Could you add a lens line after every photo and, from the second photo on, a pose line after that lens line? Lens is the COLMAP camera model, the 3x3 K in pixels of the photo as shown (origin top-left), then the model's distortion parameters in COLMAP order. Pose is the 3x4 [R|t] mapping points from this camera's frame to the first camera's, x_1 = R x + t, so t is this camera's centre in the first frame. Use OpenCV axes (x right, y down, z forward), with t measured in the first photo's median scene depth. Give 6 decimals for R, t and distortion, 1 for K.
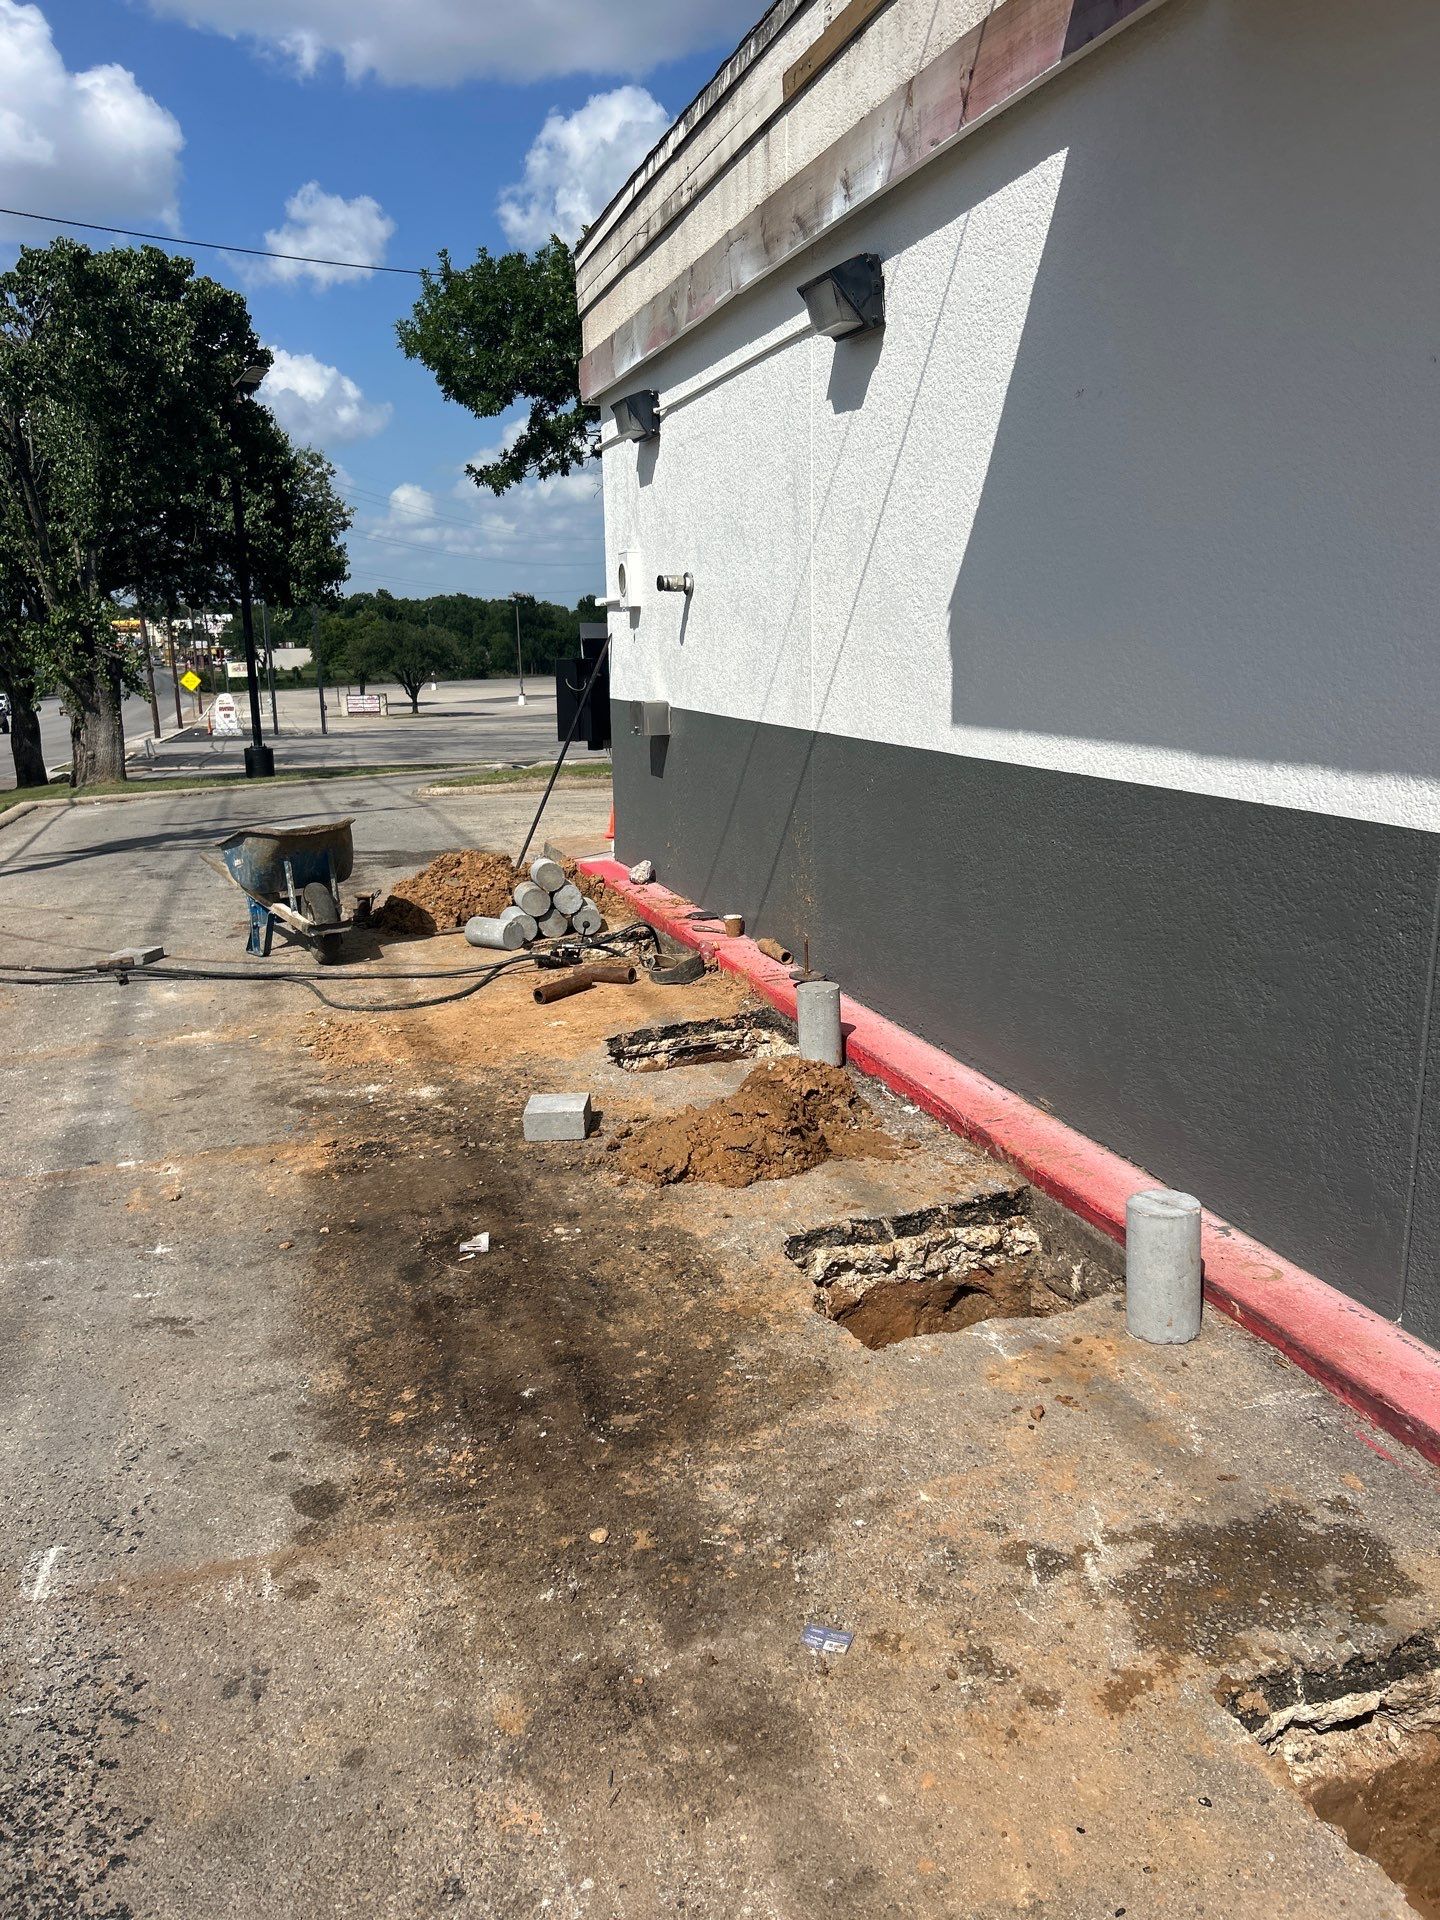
lens RADIAL K [[1430.9, 0, 720.0], [0, 1430.9, 960.0], [0, 0, 1]] dist [0.104434, -0.234958]
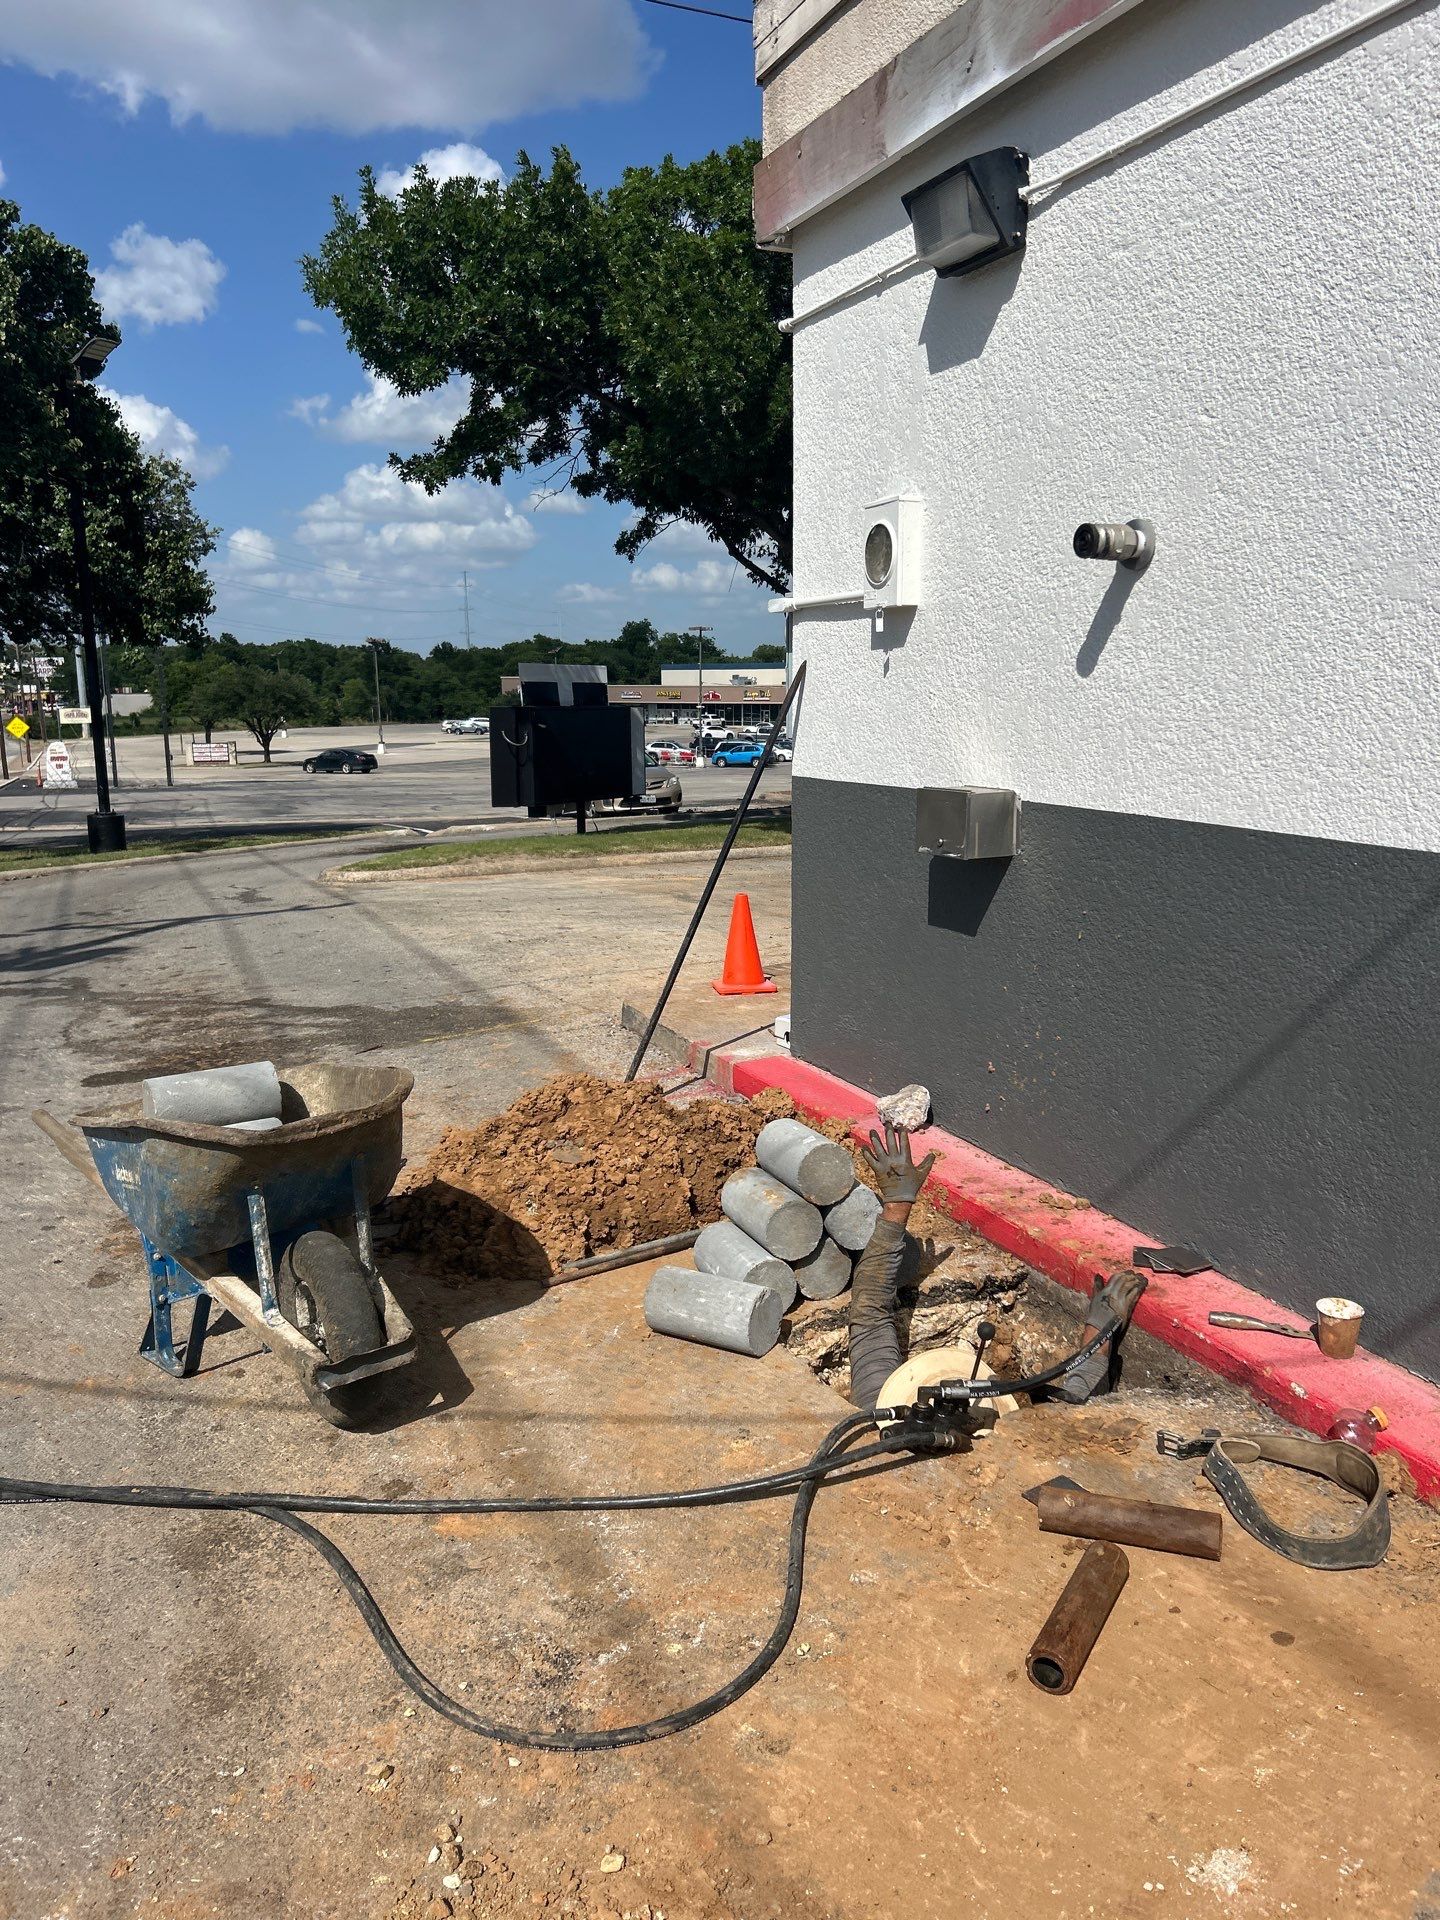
lens RADIAL K [[1404.8, 0, 718.3], [0, 1404.8, 966.9], [0, 0, 1]] dist [0.063078, -0.101101]
pose [[0.994164, -0.012709, 0.107130, -0.052334], [0.015358, 0.999595, -0.023941, -0.029871], [-0.106782, 0.025447, 0.993957, 0.144743]]
